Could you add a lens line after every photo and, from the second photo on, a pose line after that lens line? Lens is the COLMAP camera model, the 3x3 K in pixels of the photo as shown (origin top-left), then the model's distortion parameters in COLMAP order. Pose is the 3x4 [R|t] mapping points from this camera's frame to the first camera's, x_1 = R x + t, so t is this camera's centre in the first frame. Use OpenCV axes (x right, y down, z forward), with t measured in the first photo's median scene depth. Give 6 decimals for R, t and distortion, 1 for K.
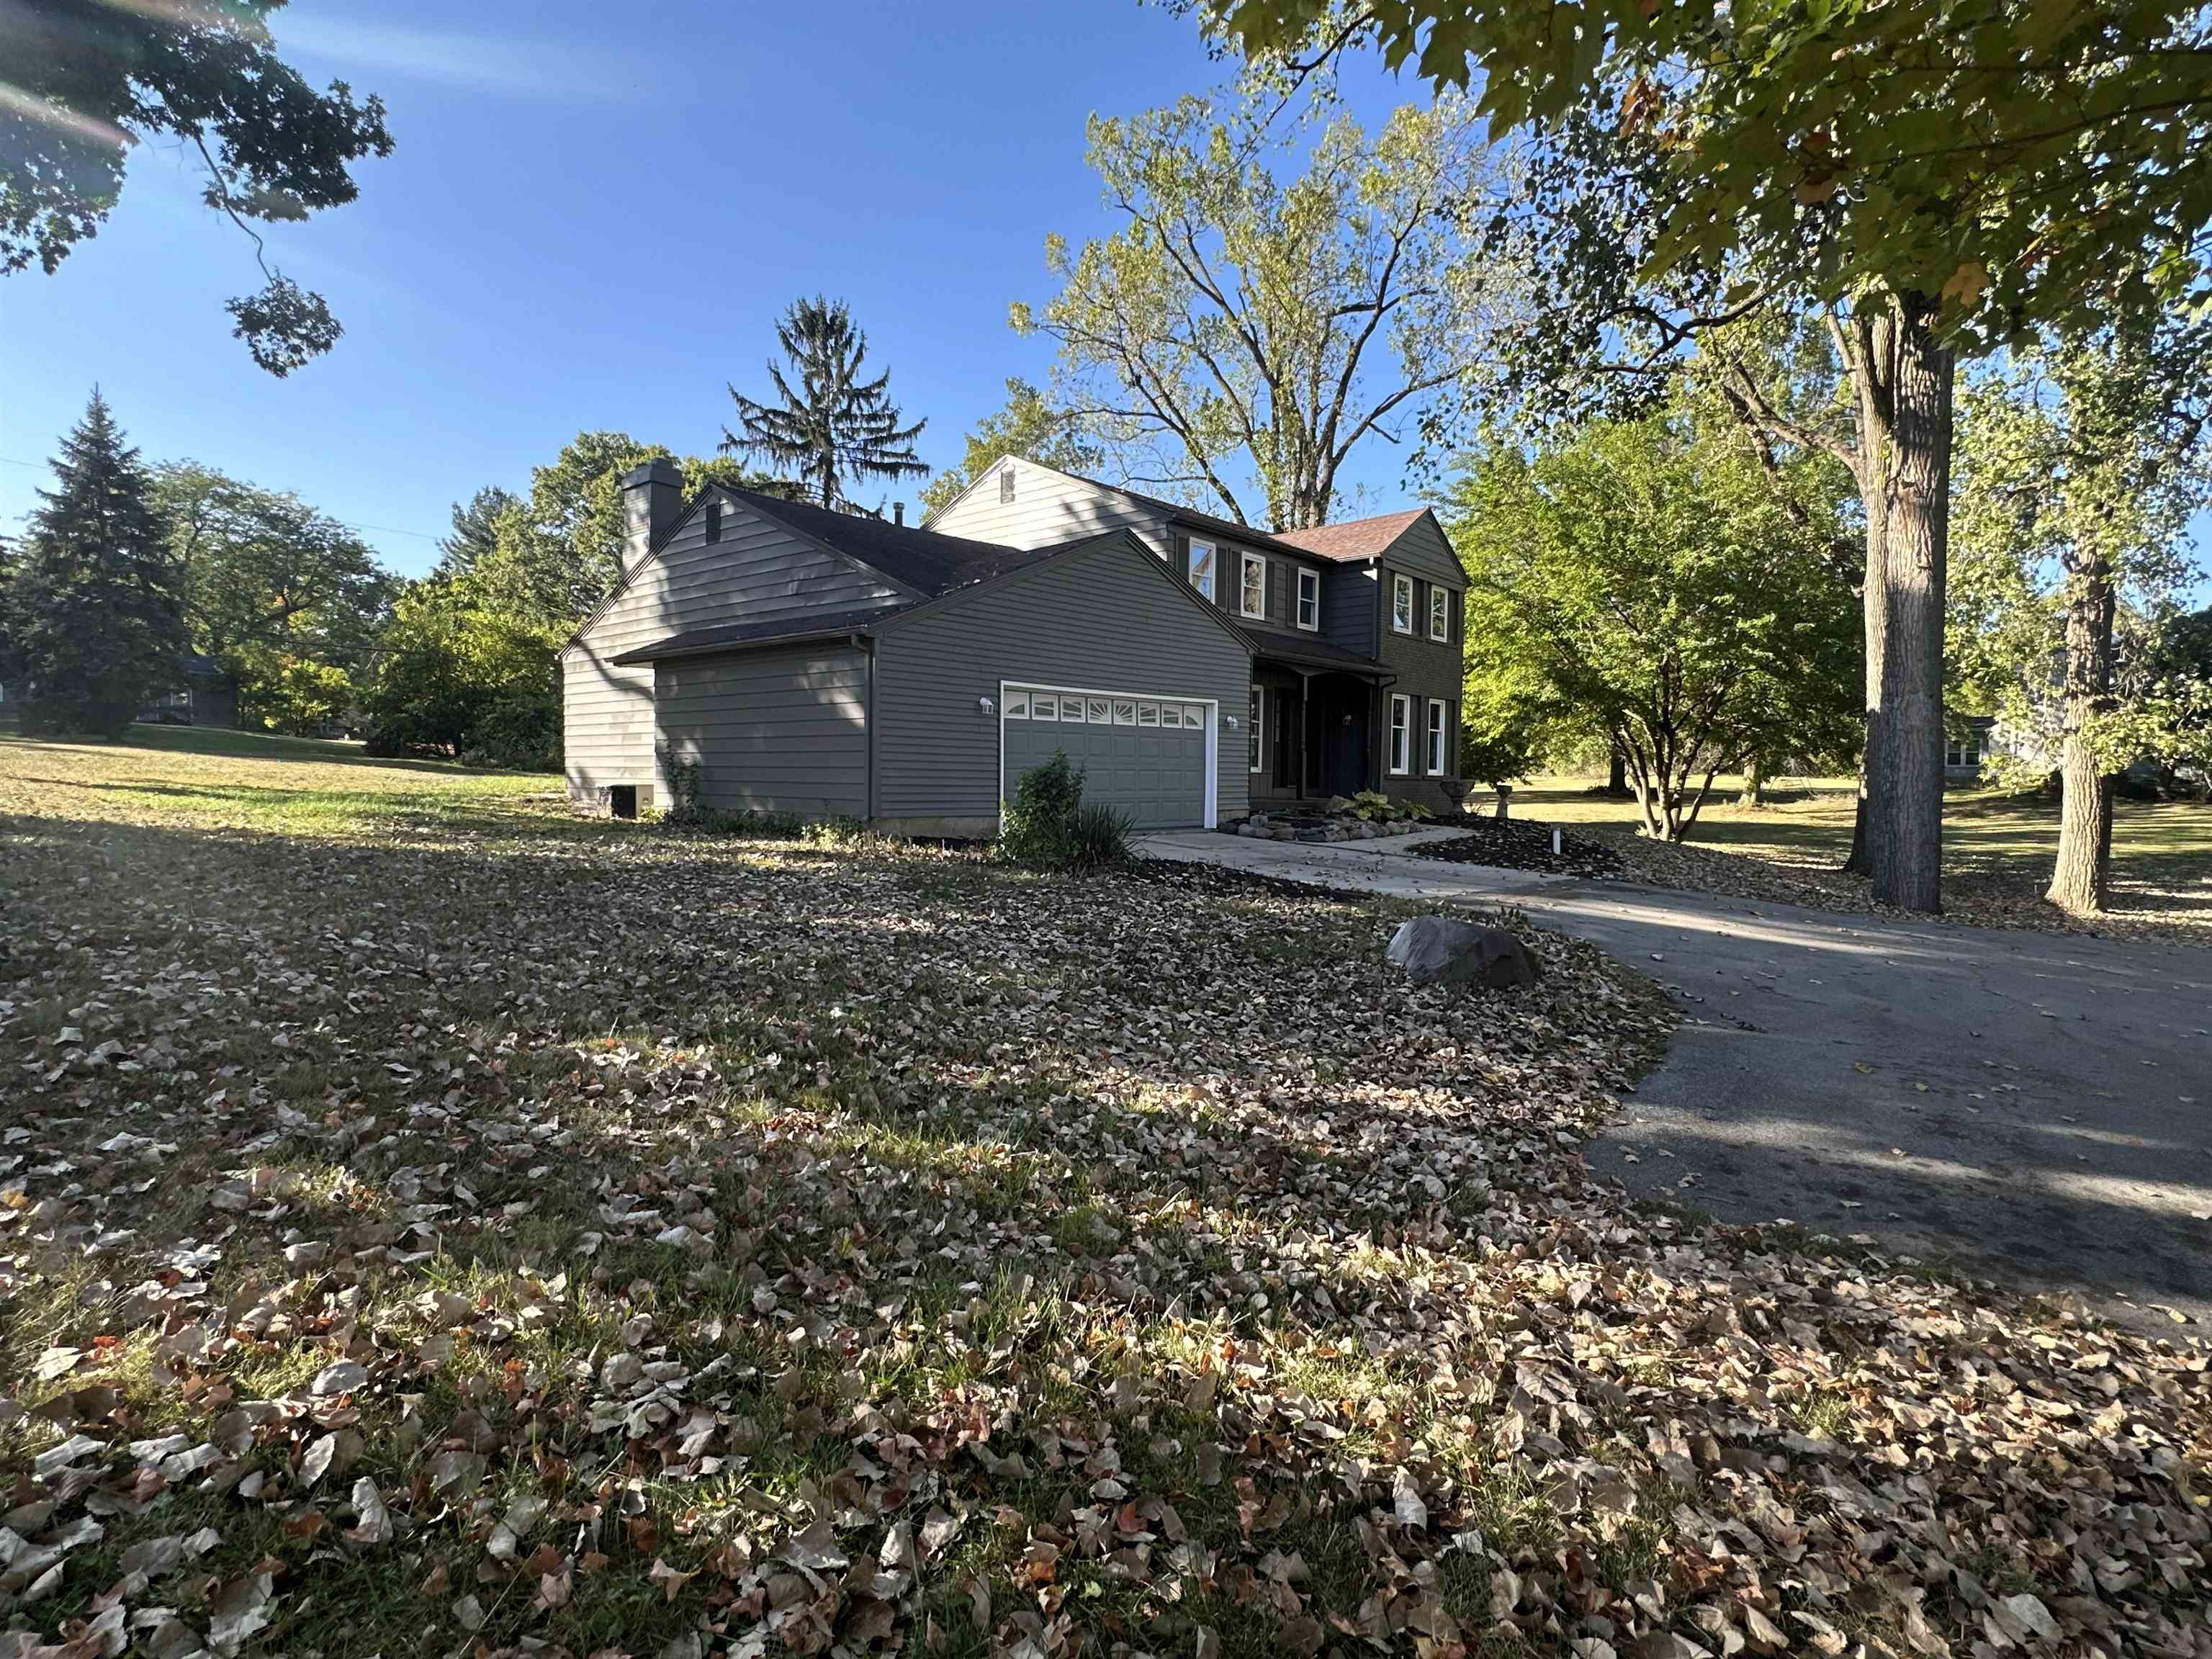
lens RADIAL K [[1183.7, 0, 1100.3], [0, 1183.7, 842.3], [0, 0, 1]] dist [0.001236, -0.000531]
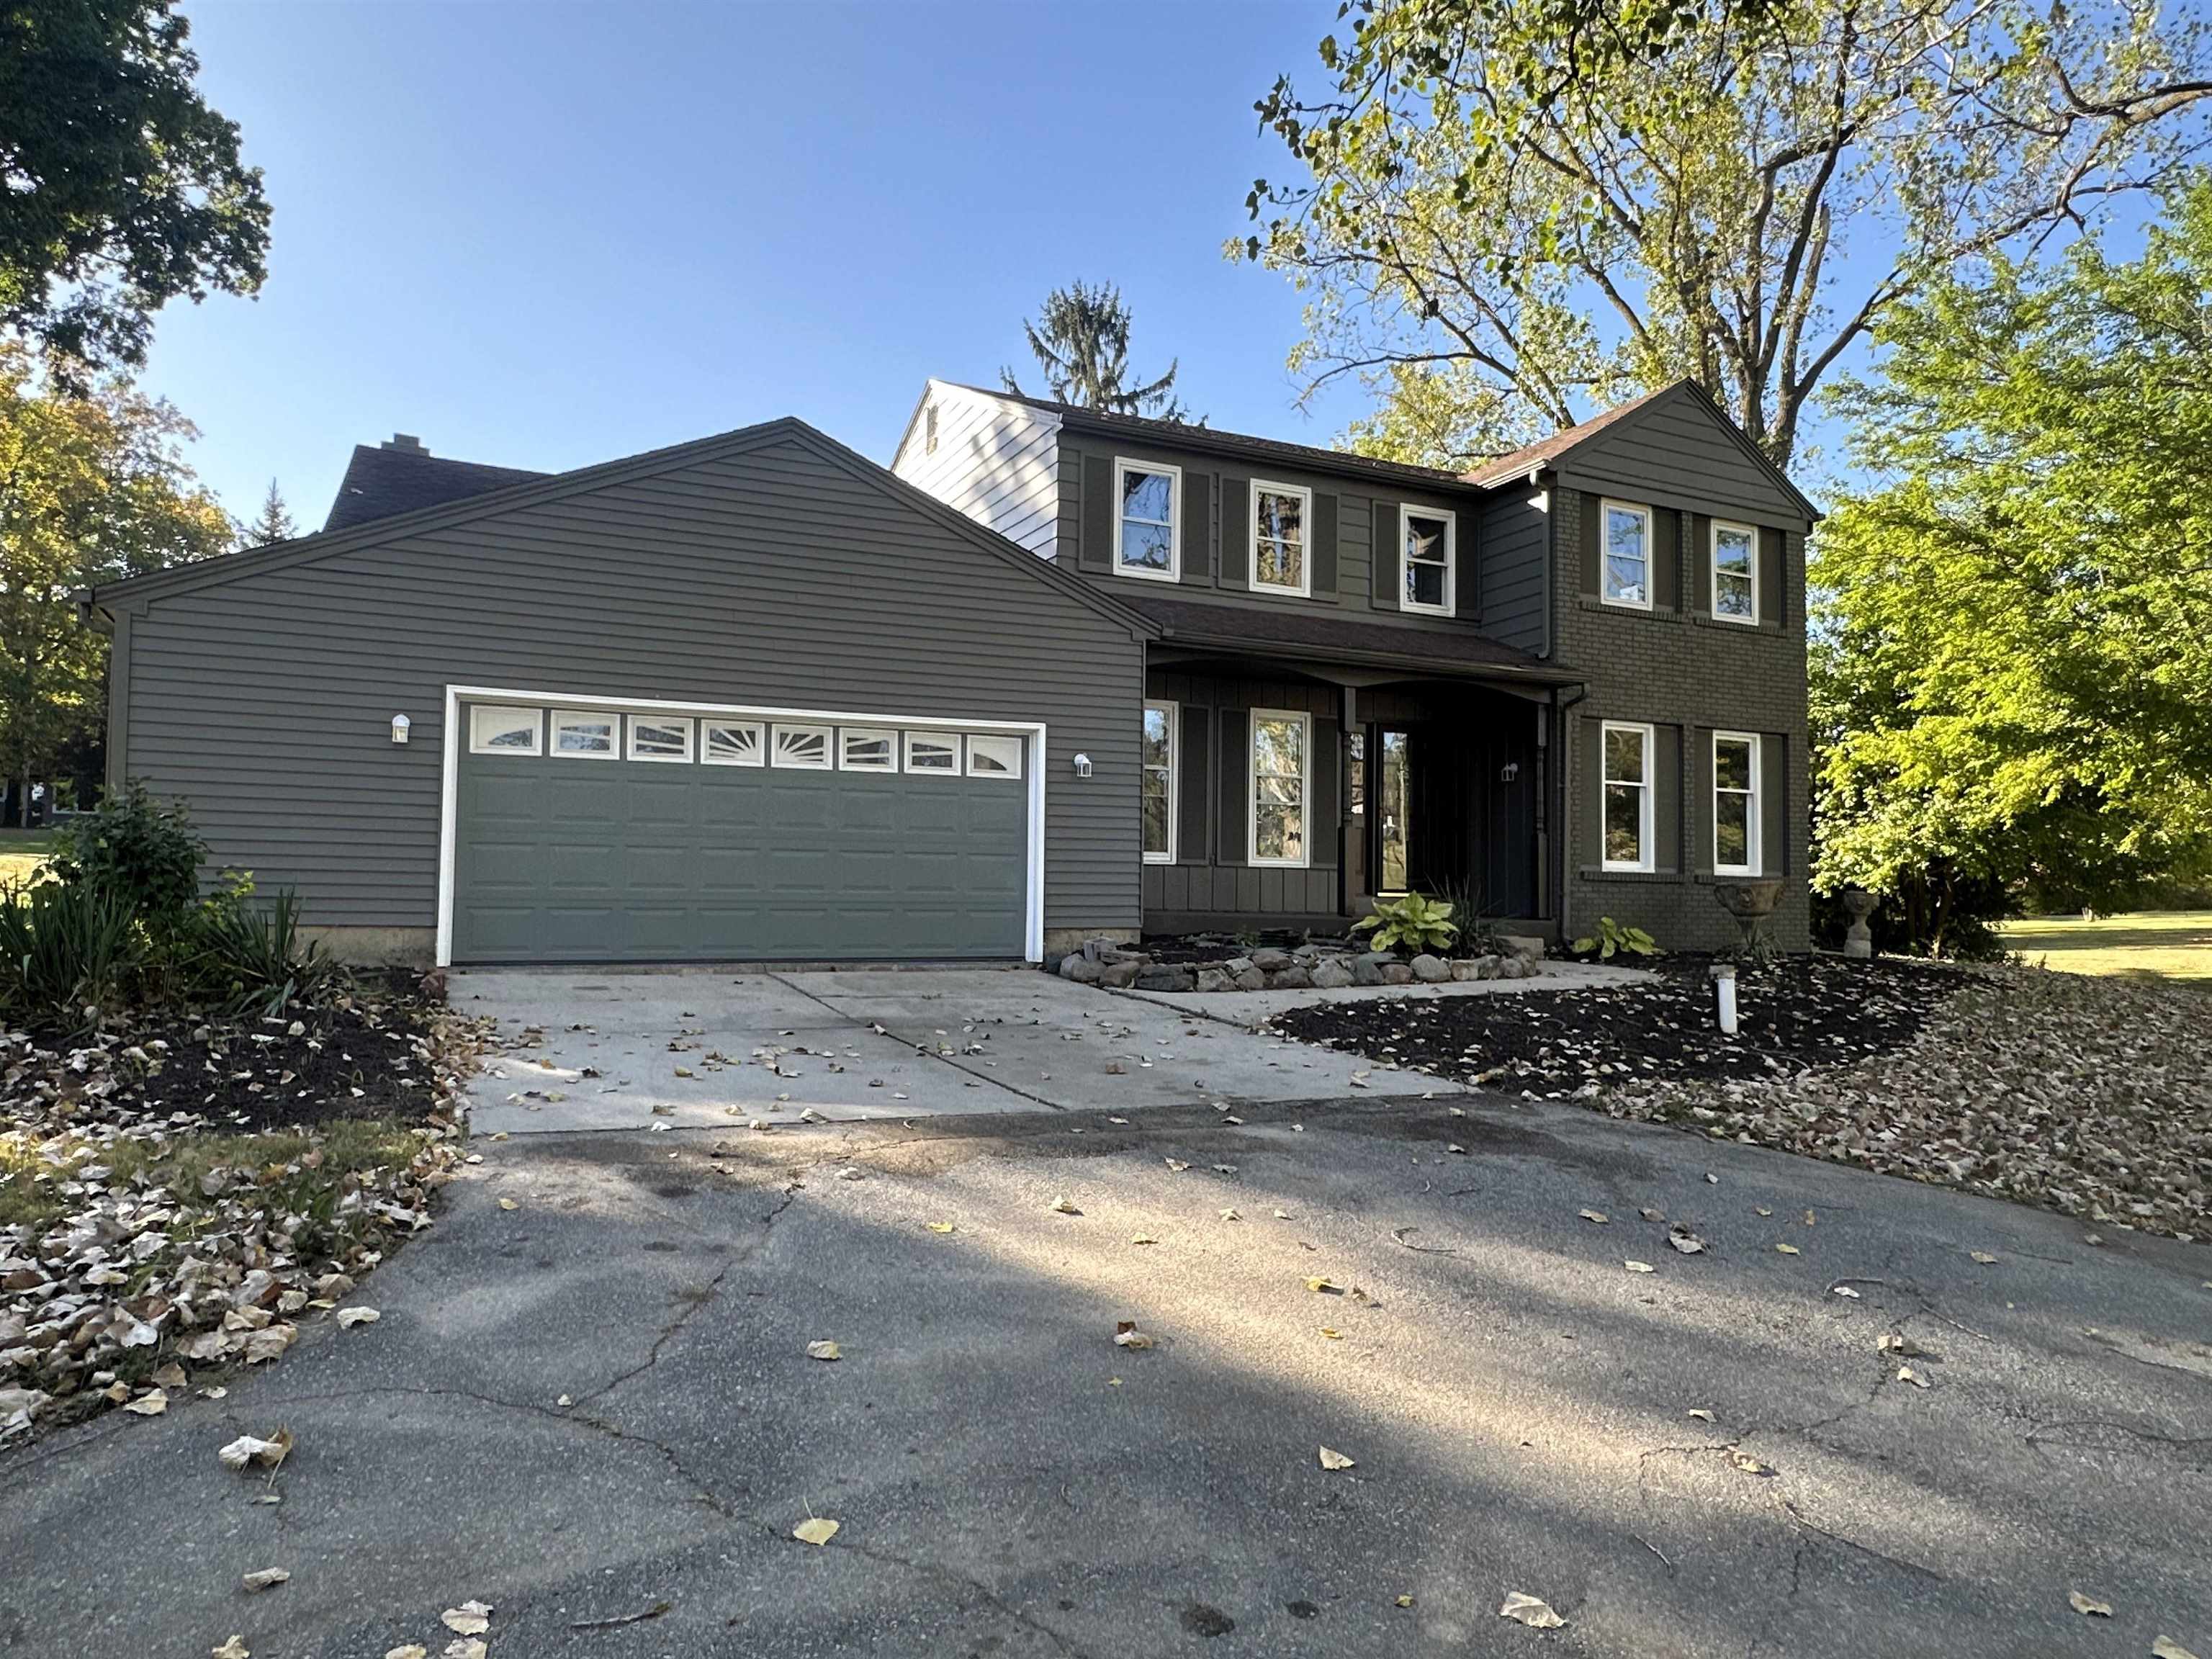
lens RADIAL K [[1413.4, 0, 1106.0], [0, 1413.4, 829.5], [0, 0, 1]] dist [0.001368, -0.000620]
pose [[0.906968, -0.013772, -0.420974, 0.320485], [-0.030847, 0.994609, -0.098997, -0.006918], [0.420068, 0.102773, 0.901654, 0.347250]]
